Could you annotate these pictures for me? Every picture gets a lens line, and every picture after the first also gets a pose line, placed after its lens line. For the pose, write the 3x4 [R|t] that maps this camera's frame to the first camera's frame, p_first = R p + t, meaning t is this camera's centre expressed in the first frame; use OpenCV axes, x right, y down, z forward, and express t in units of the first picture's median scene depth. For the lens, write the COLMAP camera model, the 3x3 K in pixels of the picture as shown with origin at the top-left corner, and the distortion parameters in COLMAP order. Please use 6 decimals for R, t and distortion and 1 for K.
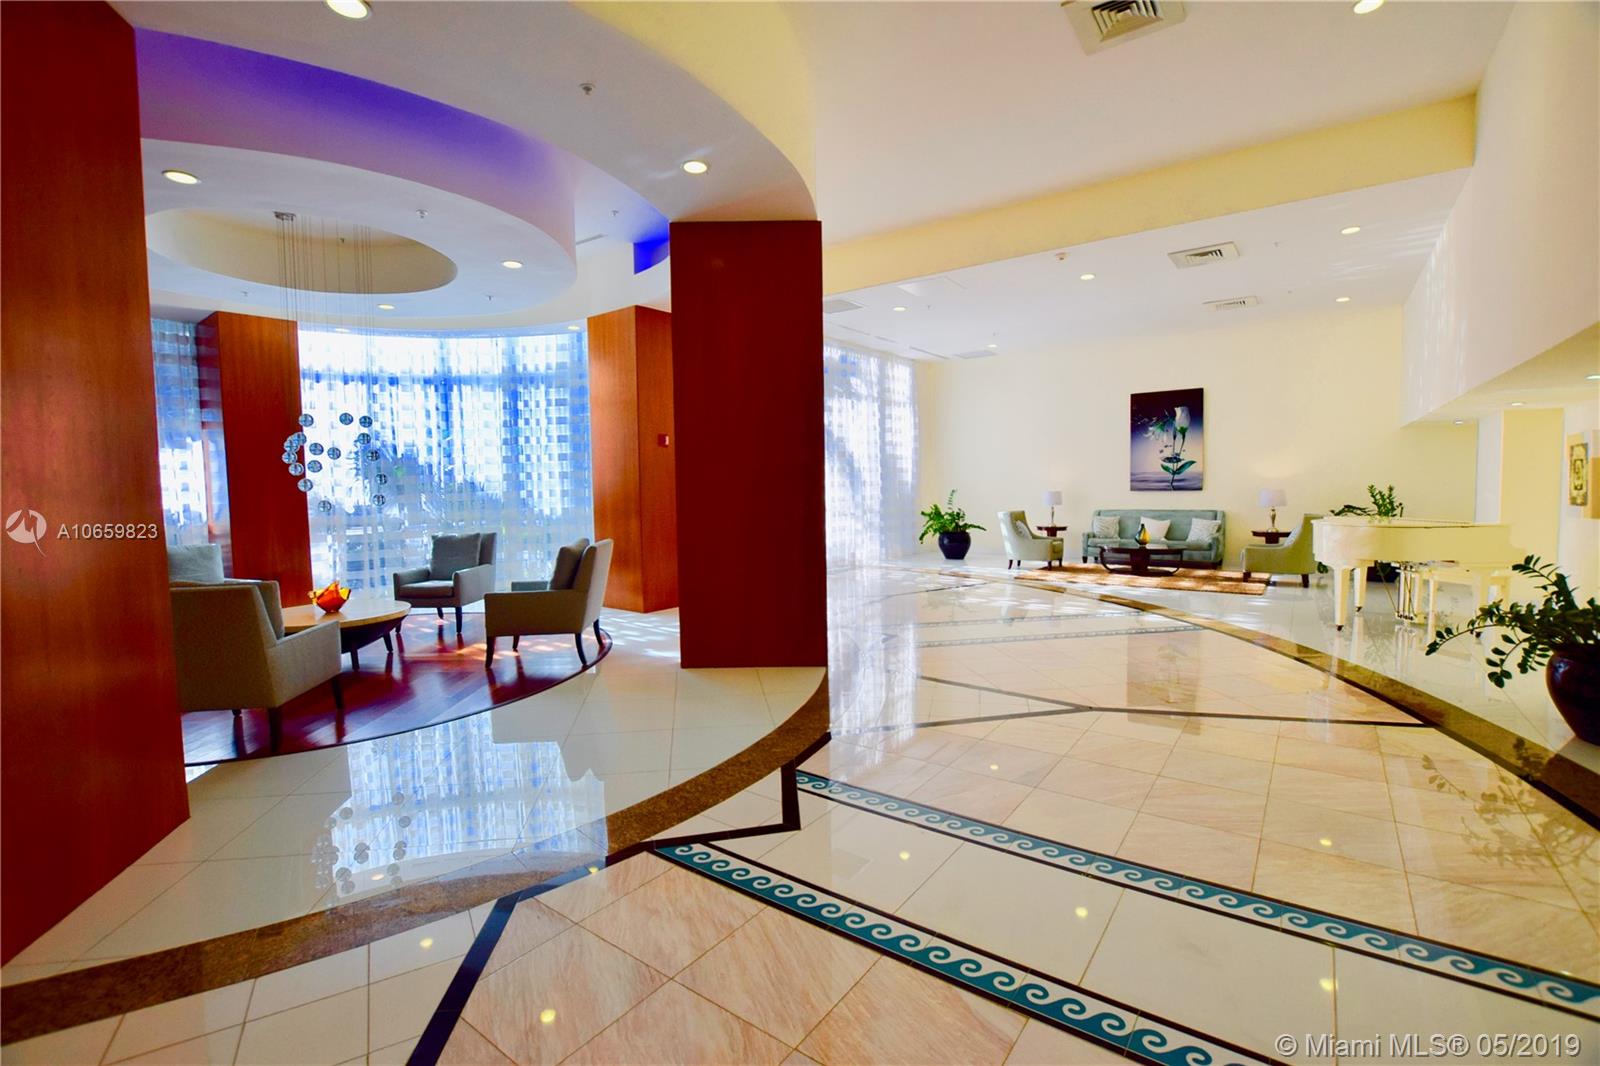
lens RADIAL K [[698.9, 0, 796.4], [0, 698.9, 529.3], [0, 0, 1]] dist [-0.037455, 0.005821]
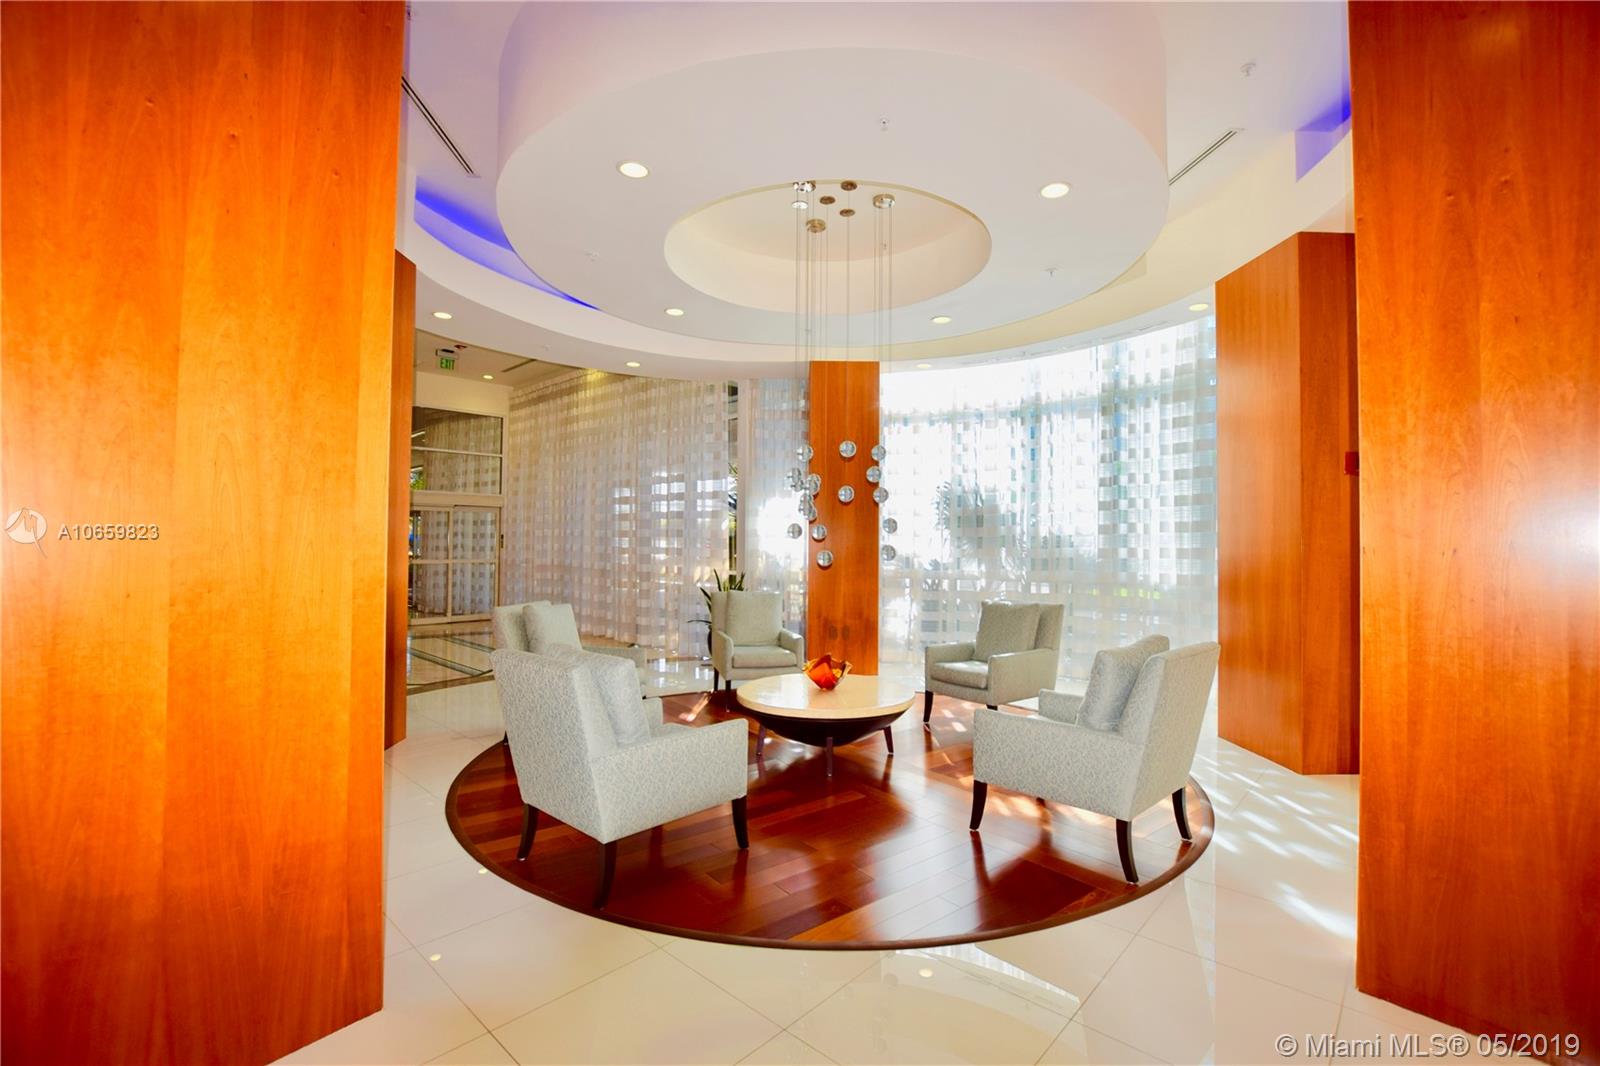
lens RADIAL K [[698.9, 0, 796.4], [0, 698.9, 529.3], [0, 0, 1]] dist [-0.037455, 0.005821]
pose [[0.622277, 0.008208, -0.782754, -0.037448], [-0.071141, 0.996400, -0.046107, -0.017244], [0.779558, 0.084377, 0.620620, 0.282881]]
